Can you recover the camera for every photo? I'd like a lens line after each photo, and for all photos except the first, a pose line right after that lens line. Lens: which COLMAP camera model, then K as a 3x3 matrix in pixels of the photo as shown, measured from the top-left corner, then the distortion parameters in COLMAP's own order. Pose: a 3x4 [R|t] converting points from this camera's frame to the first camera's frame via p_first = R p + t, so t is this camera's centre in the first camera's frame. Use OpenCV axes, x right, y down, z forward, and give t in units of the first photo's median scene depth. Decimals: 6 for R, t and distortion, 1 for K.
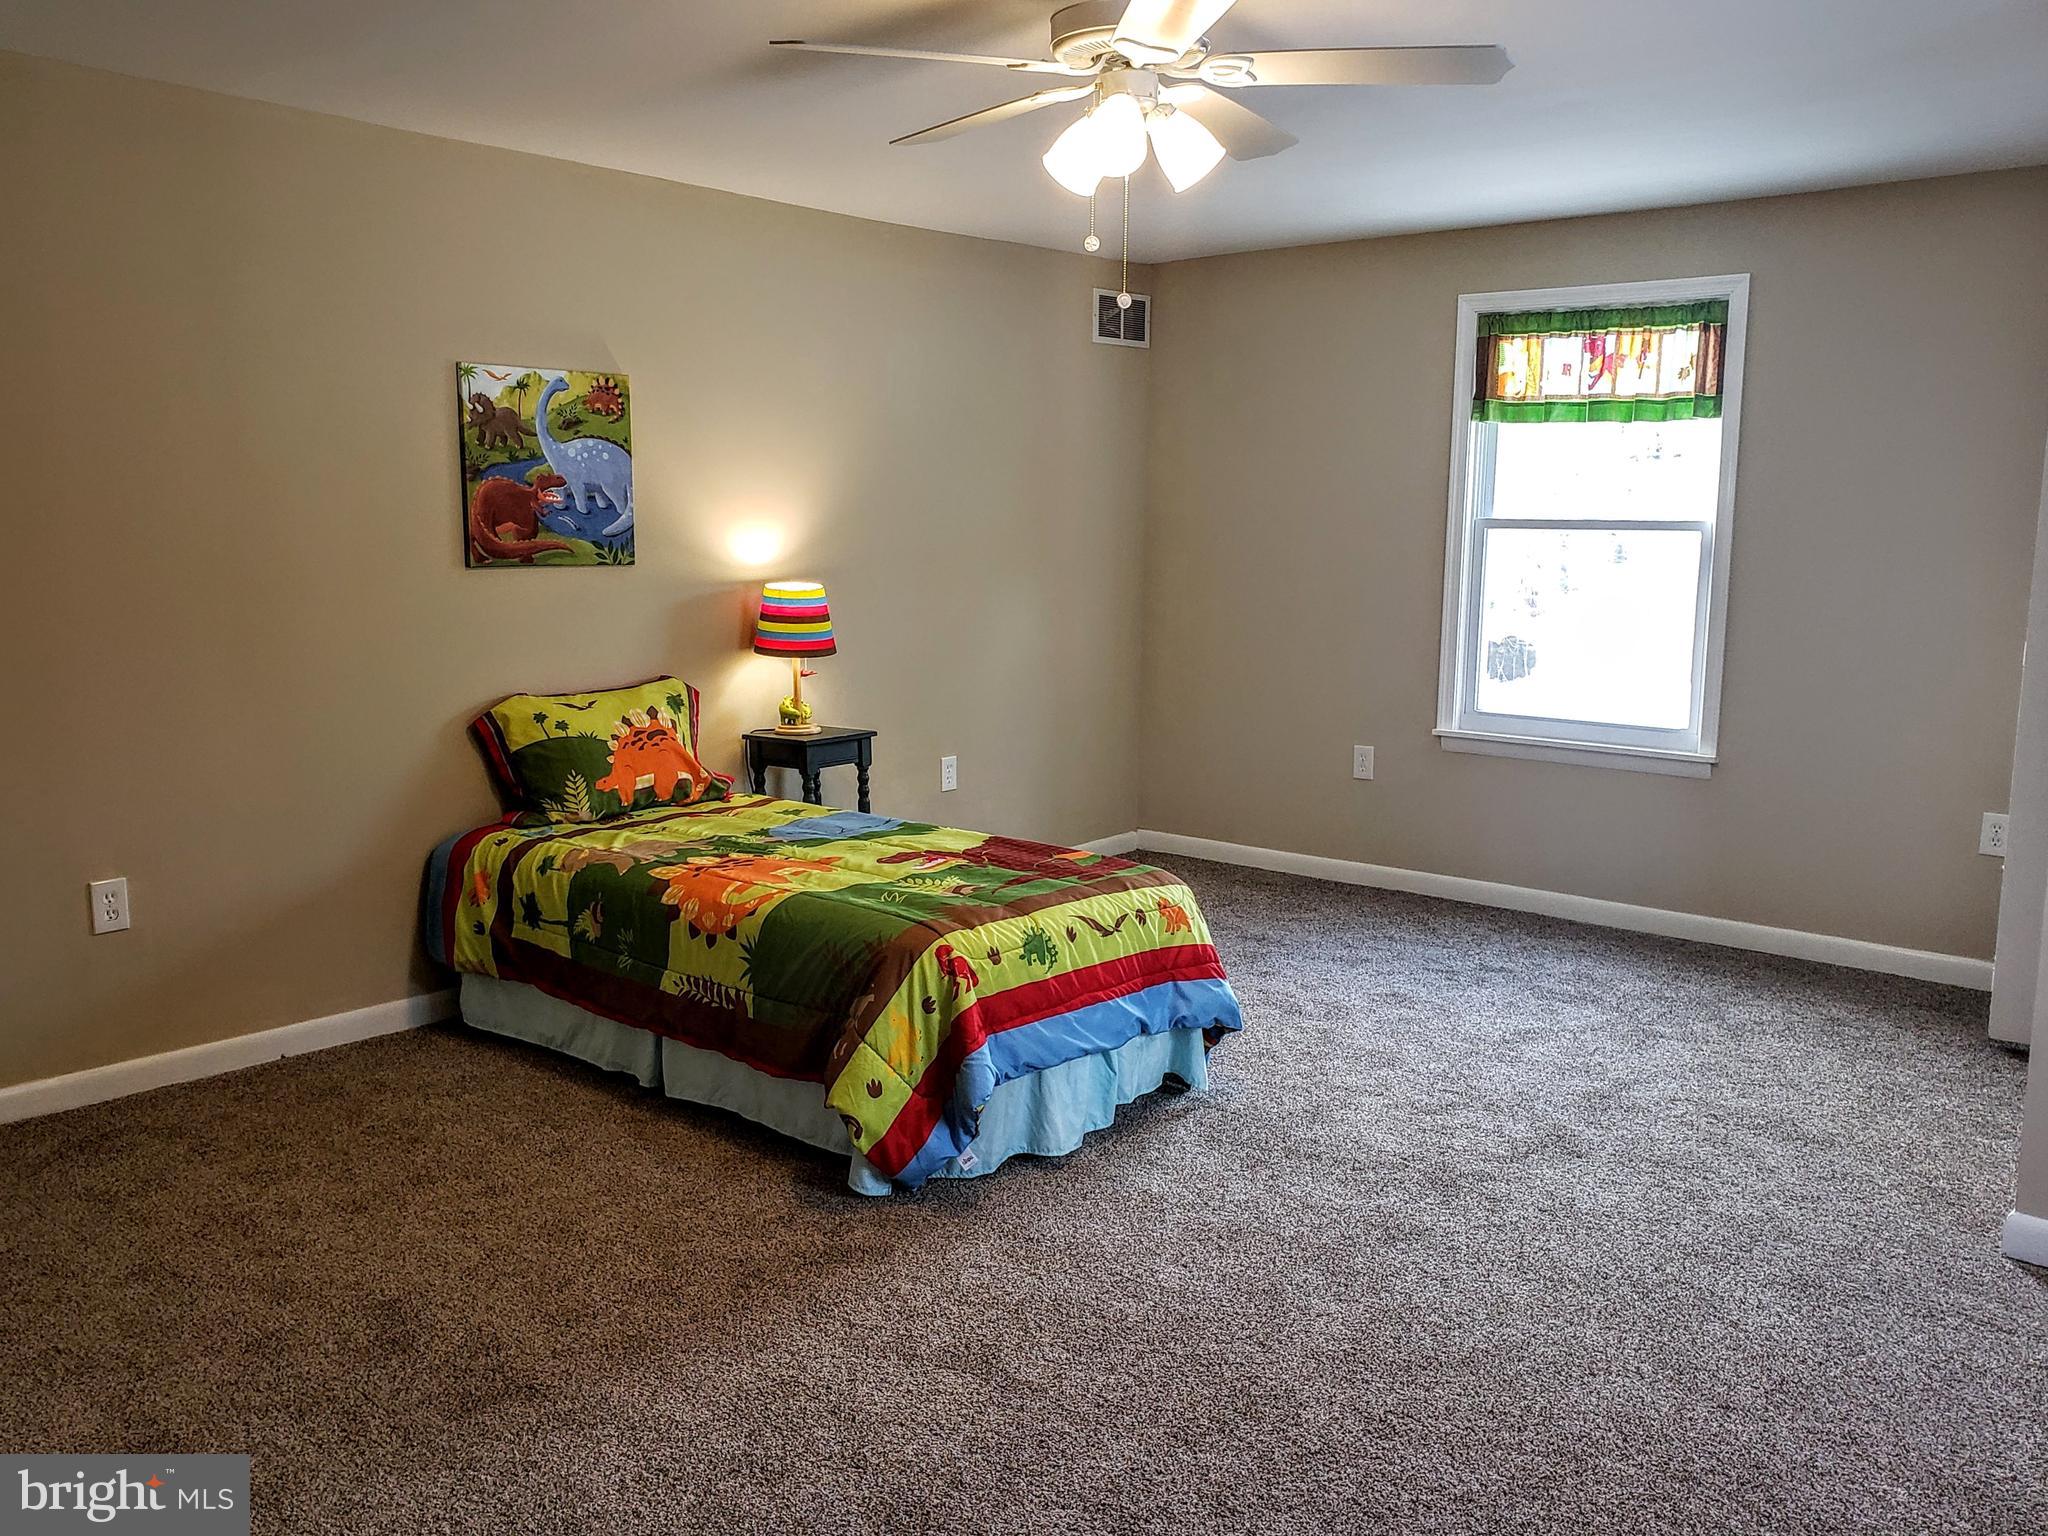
lens RADIAL K [[1695.3, 0, 1025.4], [0, 1695.3, 711.1], [0, 0, 1]] dist [0.052643, 0.000829]
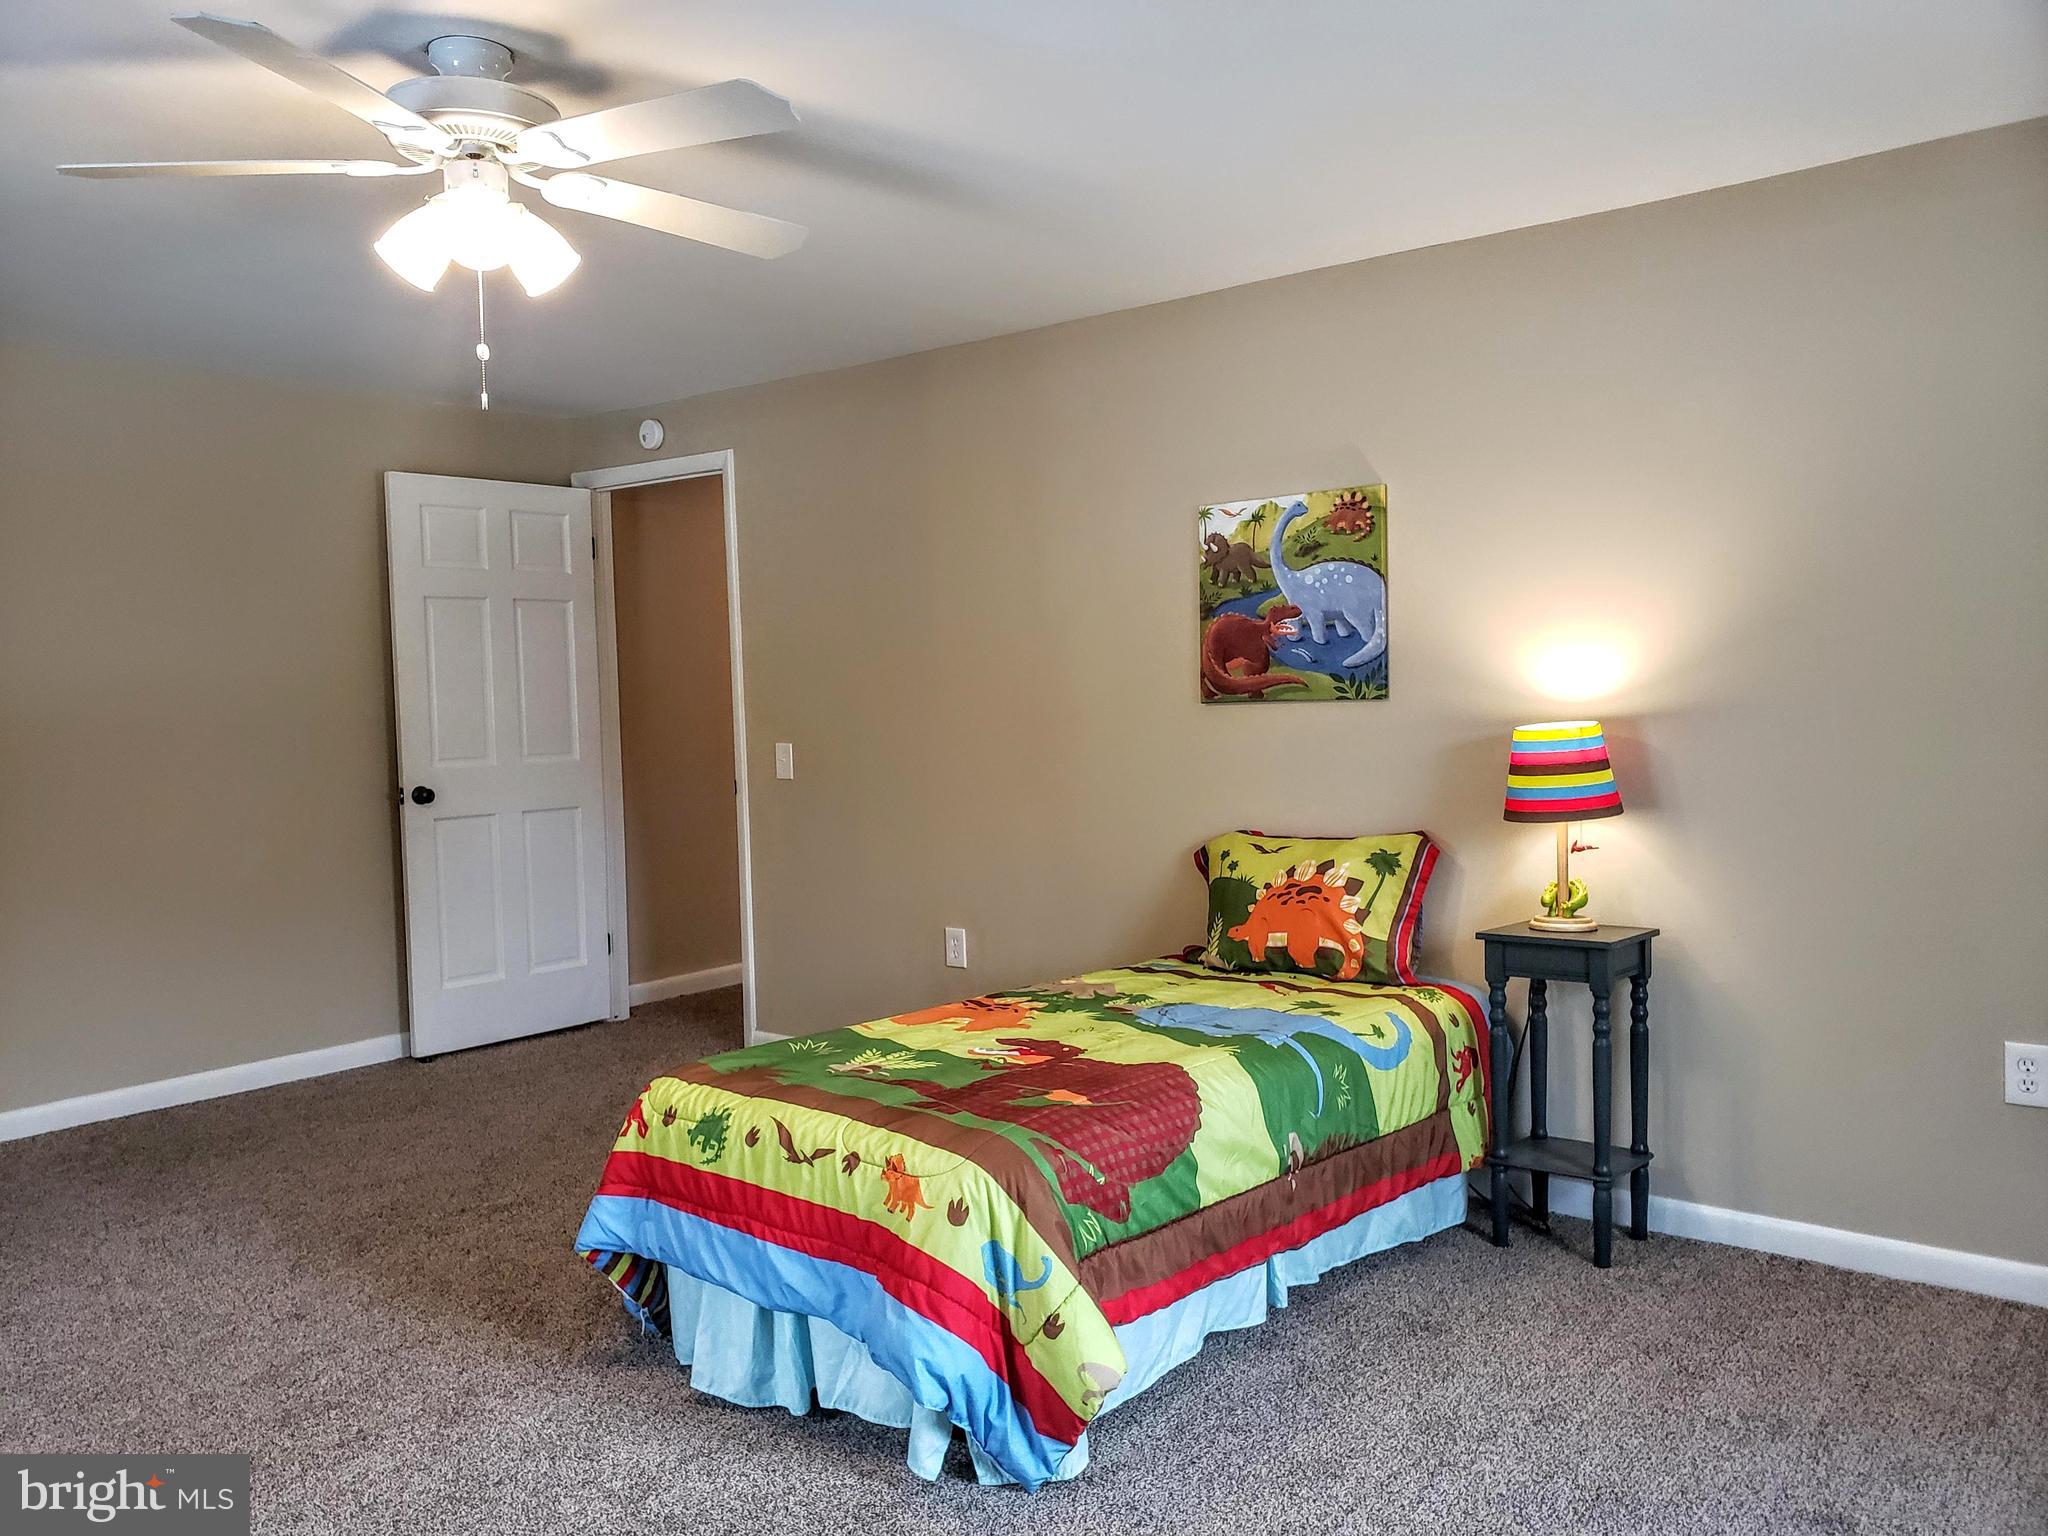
lens RADIAL K [[1552.8, 0, 1024.0], [0, 1552.8, 768.0], [0, 0, 1]] dist [0.047791, -0.075107]
pose [[0.028664, 0.028524, -0.999182, 0.587421], [-0.094486, 0.995194, 0.025699, -0.056922], [0.995113, 0.093672, 0.031222, 0.834864]]
